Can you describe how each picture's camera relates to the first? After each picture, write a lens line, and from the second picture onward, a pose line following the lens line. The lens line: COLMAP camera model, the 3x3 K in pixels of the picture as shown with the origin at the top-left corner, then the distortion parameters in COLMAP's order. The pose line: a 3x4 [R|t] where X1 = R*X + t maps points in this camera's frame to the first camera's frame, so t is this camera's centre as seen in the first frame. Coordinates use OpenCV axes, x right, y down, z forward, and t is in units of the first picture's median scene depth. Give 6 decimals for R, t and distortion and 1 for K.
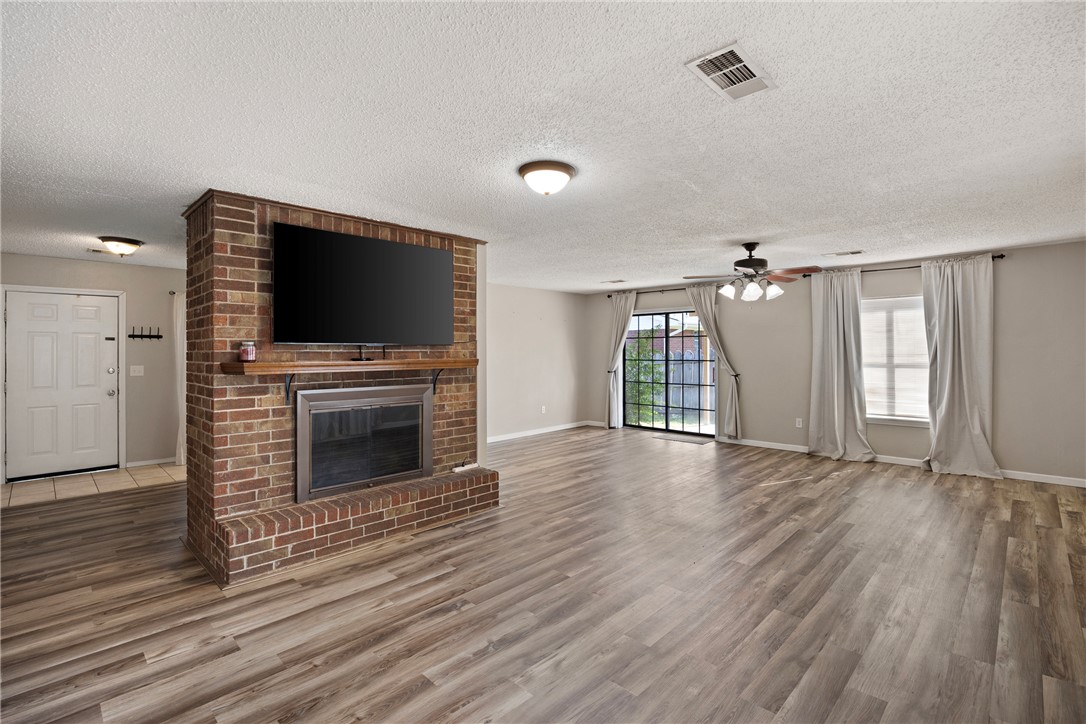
lens RADIAL K [[494.5, 0, 553.3], [0, 494.5, 348.2], [0, 0, 1]] dist [-0.009081, 0.000612]
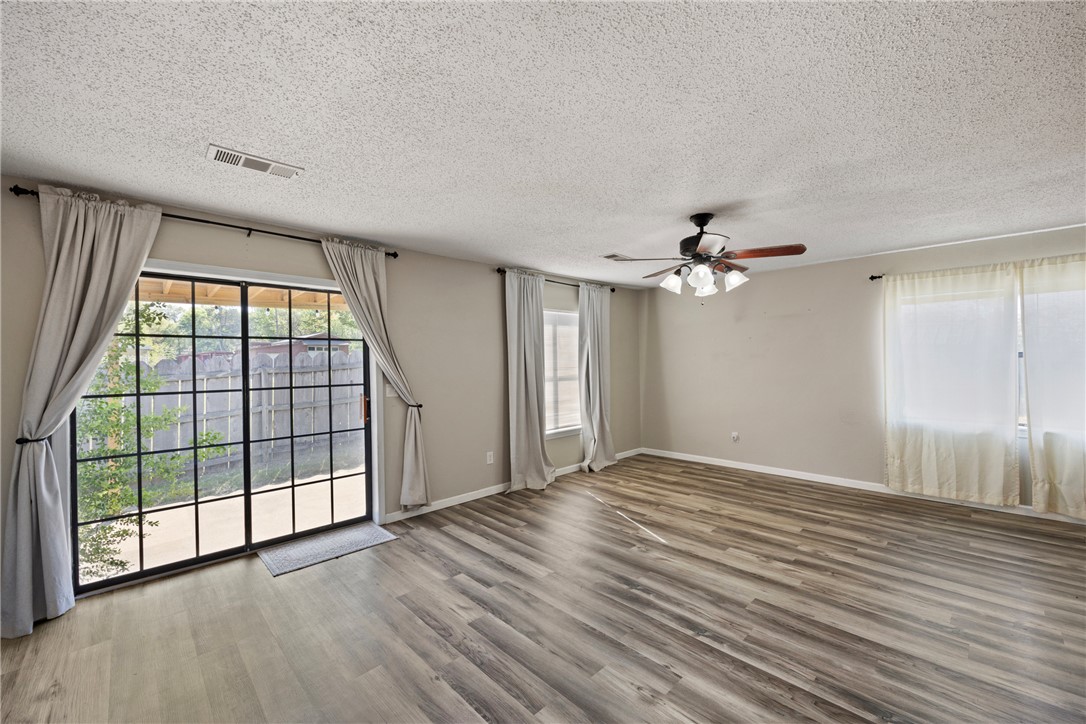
lens RADIAL K [[438.4, 0, 545.4], [0, 438.4, 363.2], [0, 0, 1]] dist [-0.004792, 0.000460]
pose [[0.035909, 0.001548, 0.999354, -0.280289], [0.009499, 0.999953, -0.001890, 0.006754], [-0.999310, 0.009561, 0.035893, 1.315304]]
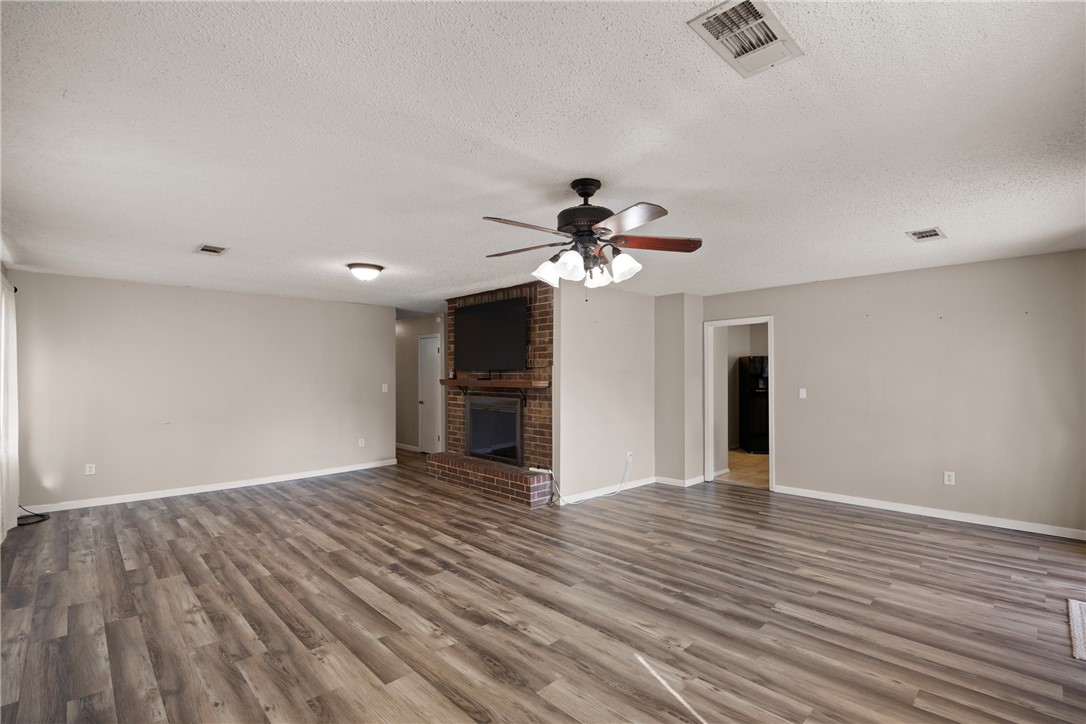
lens RADIAL K [[494.5, 0, 550.2], [0, 494.5, 368.0], [0, 0, 1]] dist [-0.009081, 0.000612]
pose [[-0.030424, -0.004782, -0.999526, 1.031217], [0.009846, 0.999939, -0.005084, -0.003024], [0.999489, -0.009996, -0.030375, 1.060073]]
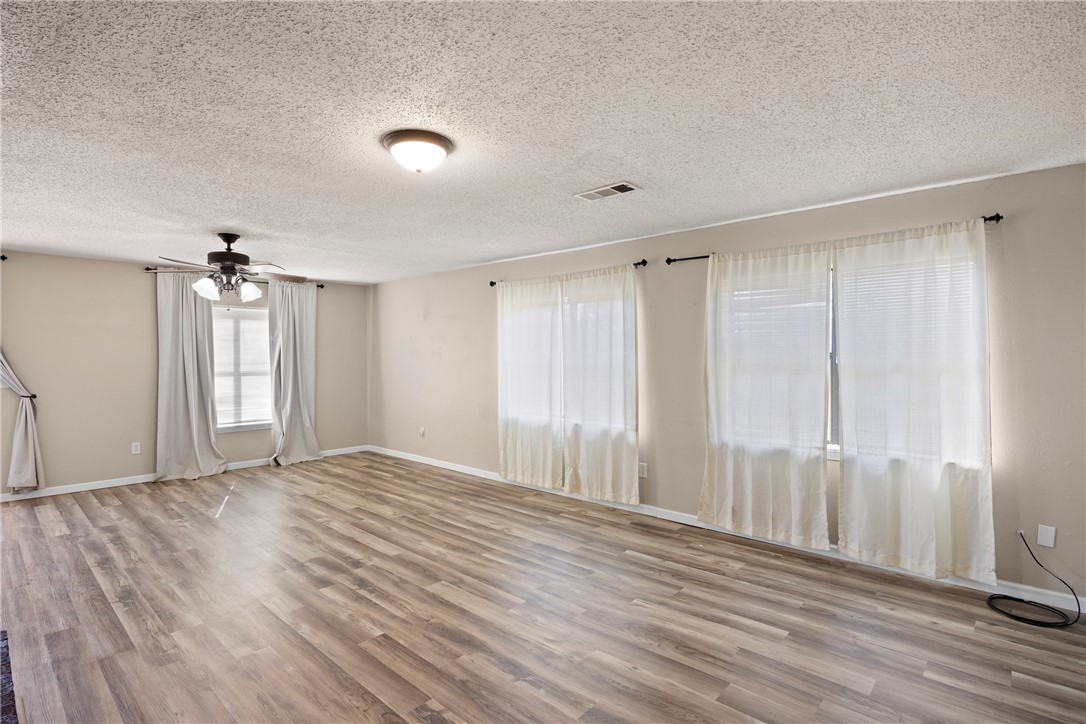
lens RADIAL K [[534.9, 0, 547.9], [0, 534.9, 357.4], [0, 0, 1]] dist [-0.016578, -0.000894]
pose [[-0.027324, 0.003593, 0.999620, -0.584188], [-0.003342, 0.999988, -0.003686, 0.003878], [-0.999621, -0.003442, -0.027312, 0.511428]]
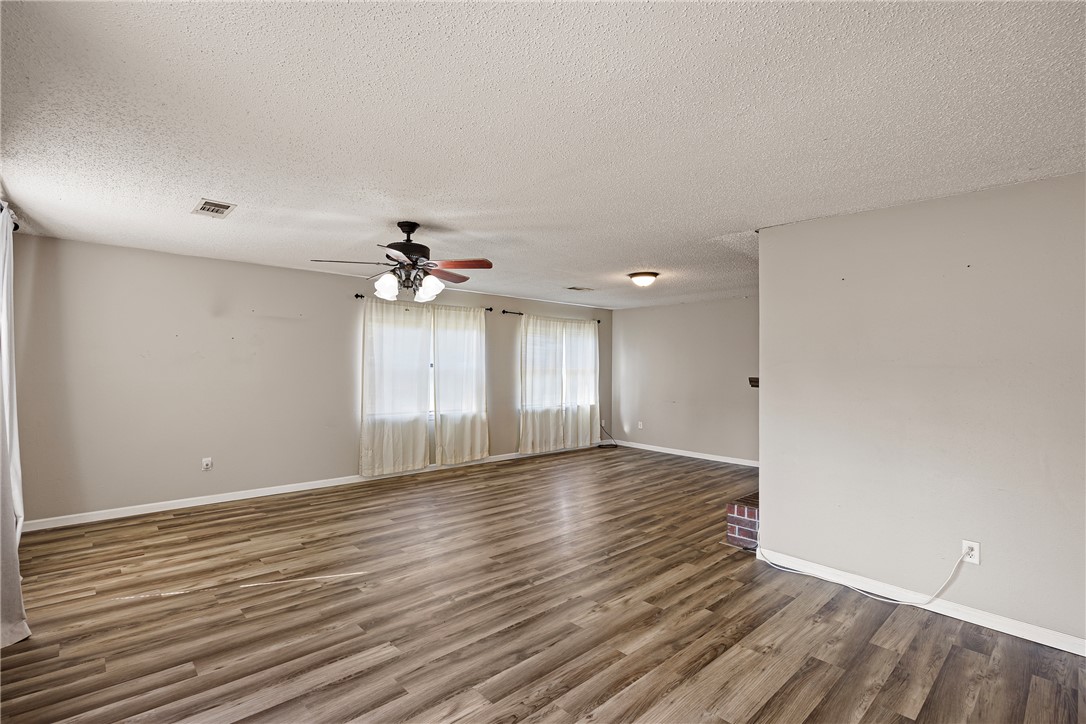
lens RADIAL K [[509.1, 0, 551.3], [0, 509.1, 361.5], [0, 0, 1]] dist [-0.011097, -0.000078]
pose [[-0.998849, -0.001407, 0.047935, 0.159545], [-0.002101, 0.999894, -0.014440, 0.005879], [-0.047909, -0.014524, -0.998746, 1.896421]]
